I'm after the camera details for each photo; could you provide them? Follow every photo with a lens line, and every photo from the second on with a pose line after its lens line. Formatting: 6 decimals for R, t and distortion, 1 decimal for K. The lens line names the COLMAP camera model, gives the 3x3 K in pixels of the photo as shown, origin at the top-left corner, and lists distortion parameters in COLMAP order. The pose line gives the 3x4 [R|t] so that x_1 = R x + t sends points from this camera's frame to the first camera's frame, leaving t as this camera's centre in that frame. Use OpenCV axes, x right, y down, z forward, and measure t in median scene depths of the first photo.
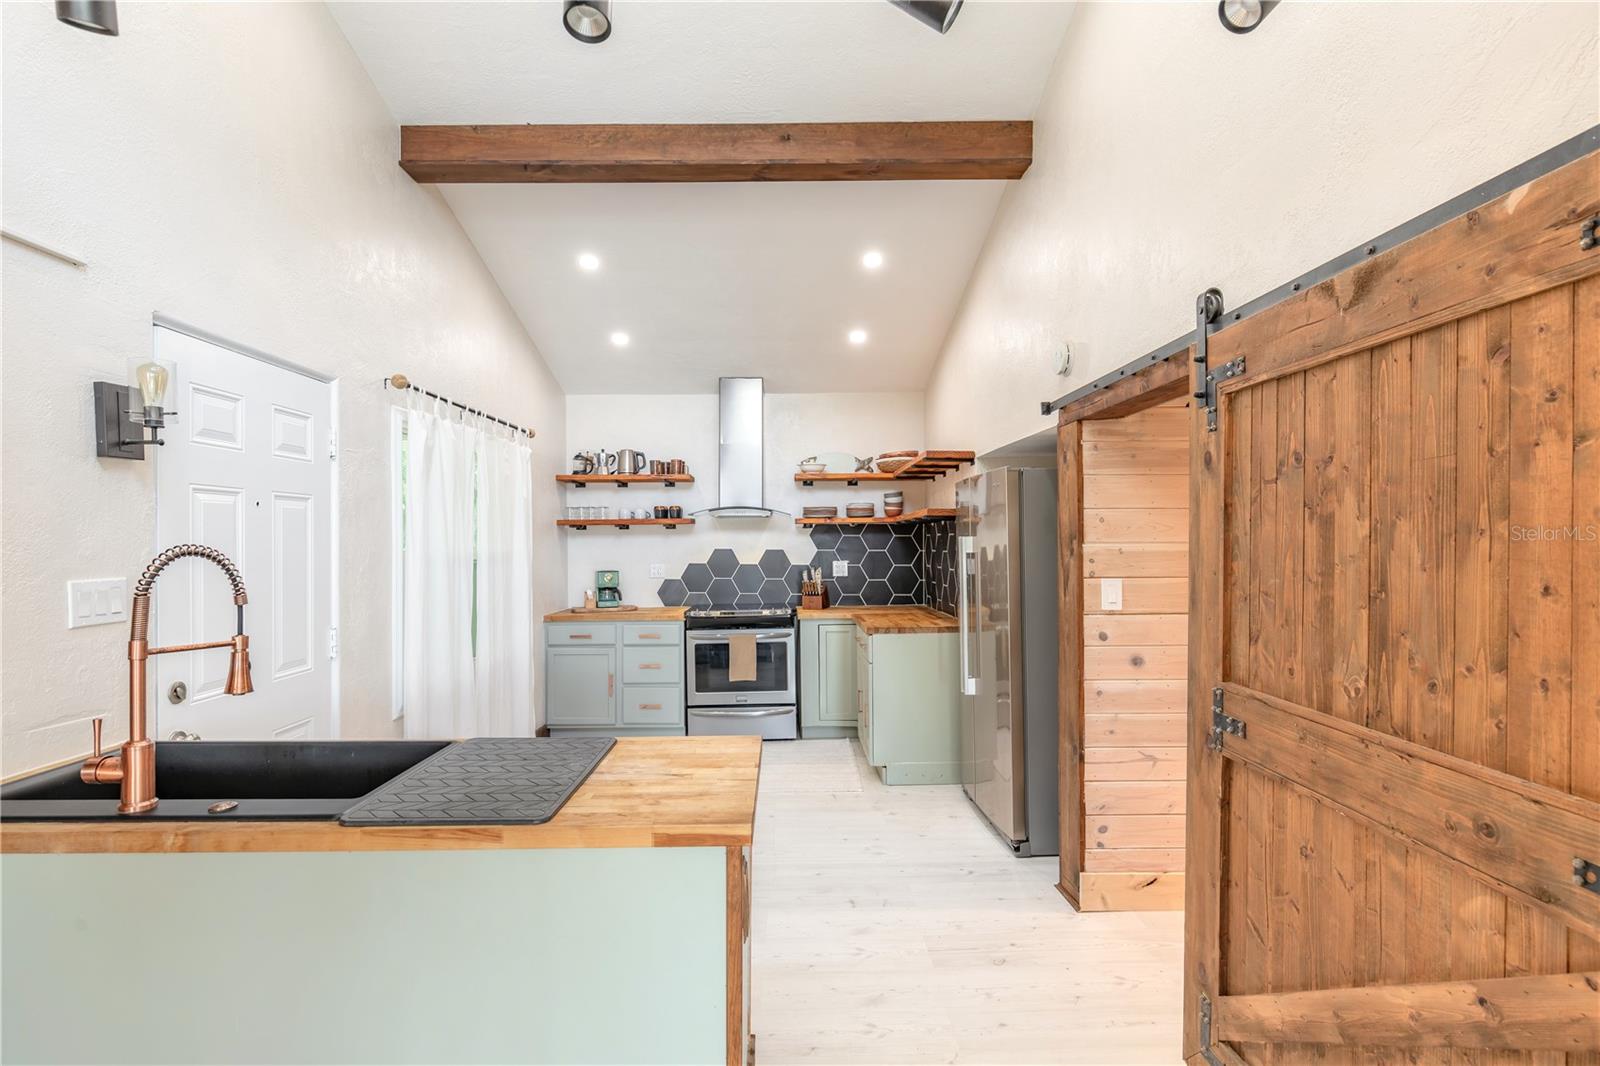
lens RADIAL K [[761.9, 0, 792.6], [0, 761.9, 541.6], [0, 0, 1]] dist [-0.001982, 0.000809]
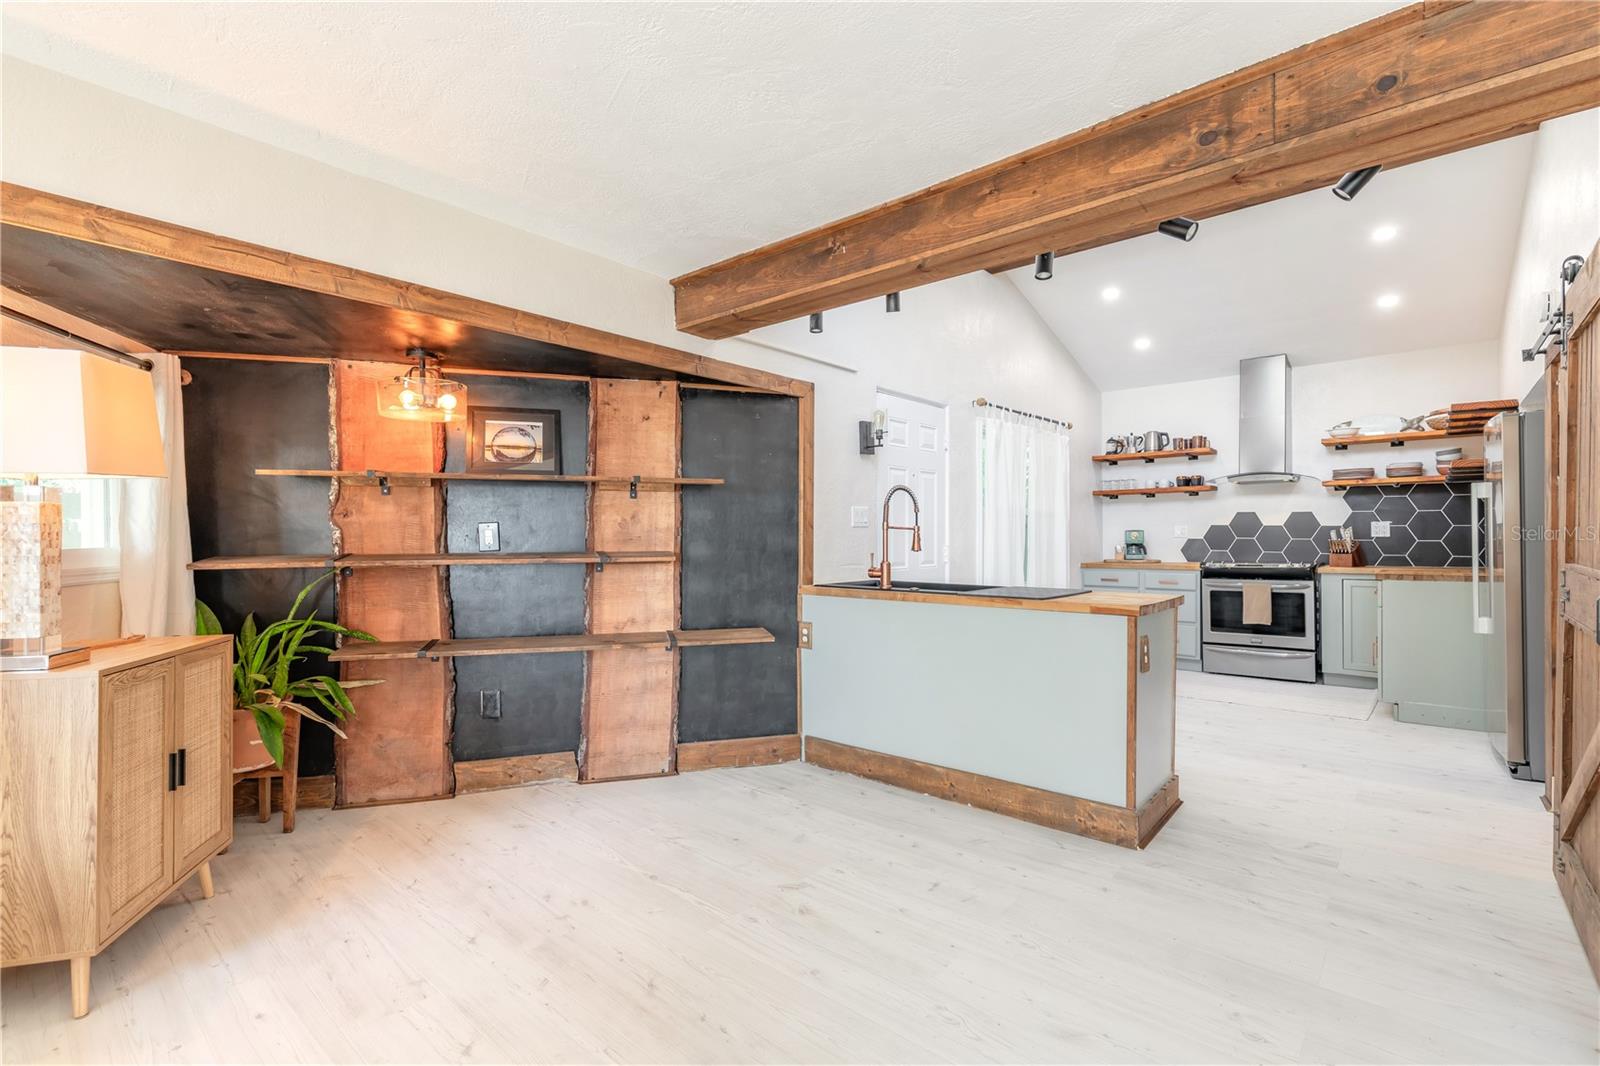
lens RADIAL K [[722.8, 0, 793.5], [0, 722.8, 539.0], [0, 0, 1]] dist [0.006035, -0.001855]
pose [[0.745191, 0.005445, -0.666828, 0.190875], [0.000314, 0.999964, 0.008517, 0.061821], [0.666851, -0.006556, 0.745163, -0.369608]]
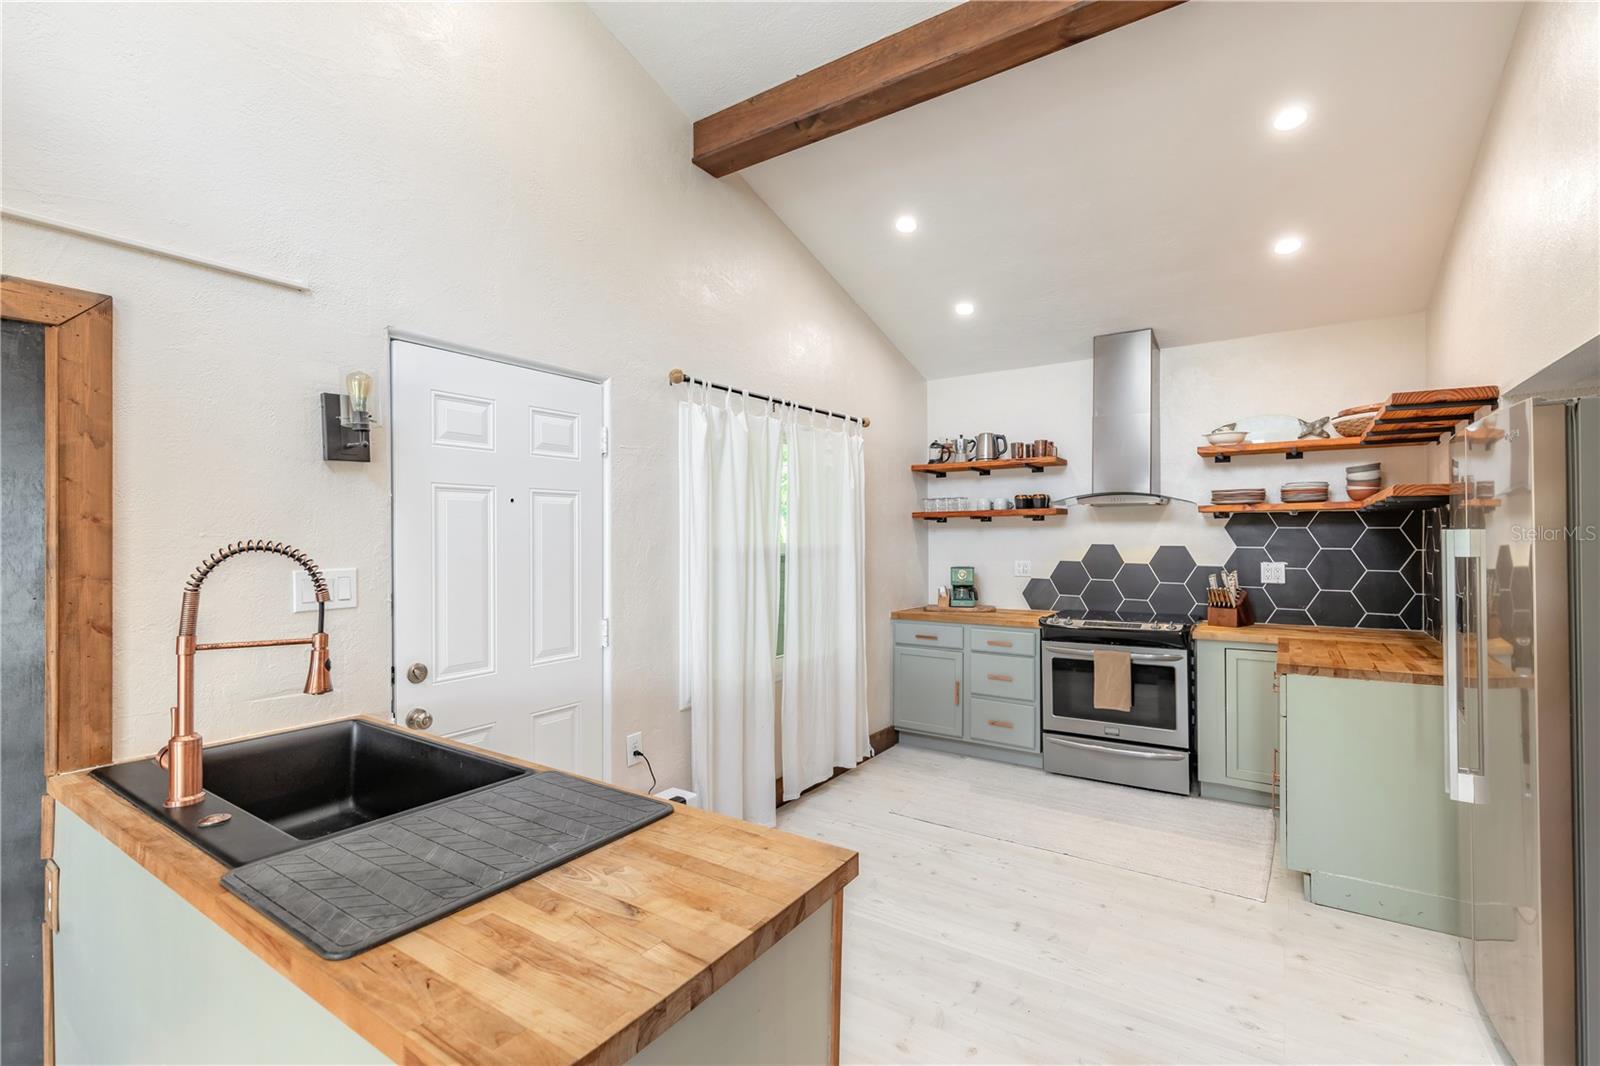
lens RADIAL K [[722.8, 0, 794.3], [0, 722.8, 538.4], [0, 0, 1]] dist [0.006035, -0.001855]
pose [[0.819497, 0.005779, -0.573055, 0.130109], [-0.002115, 0.999973, 0.007061, -0.002552], [0.573080, -0.004574, 0.819487, 0.252040]]
